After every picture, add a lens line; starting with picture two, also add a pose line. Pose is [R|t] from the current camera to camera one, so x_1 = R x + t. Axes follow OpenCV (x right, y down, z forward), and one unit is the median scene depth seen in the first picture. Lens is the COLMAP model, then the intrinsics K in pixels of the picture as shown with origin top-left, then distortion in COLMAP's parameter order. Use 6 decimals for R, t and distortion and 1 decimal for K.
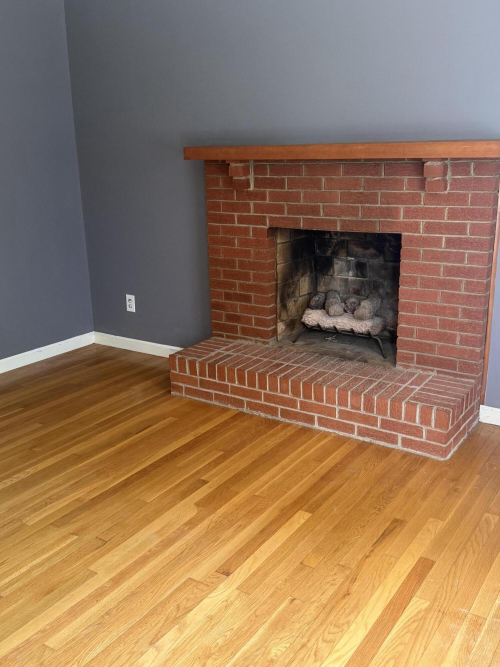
lens RADIAL K [[656.9, 0, 250.0], [0, 656.9, 333.5], [0, 0, 1]] dist [0.171007, -0.378930]
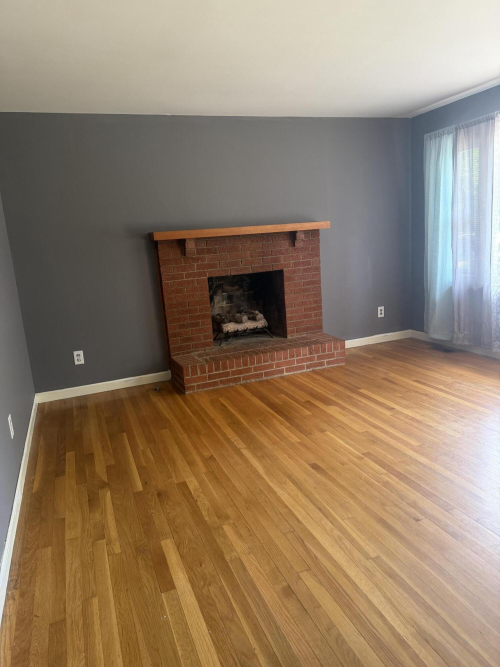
lens RADIAL K [[481.4, 0, 250.0], [0, 481.4, 333.5], [0, 0, 1]] dist [0.137443, -0.146877]
pose [[0.568142, -0.184318, 0.802023, -1.065812], [0.282426, 0.959073, 0.020344, -0.023700], [-0.772949, 0.214954, 0.596946, 0.259057]]
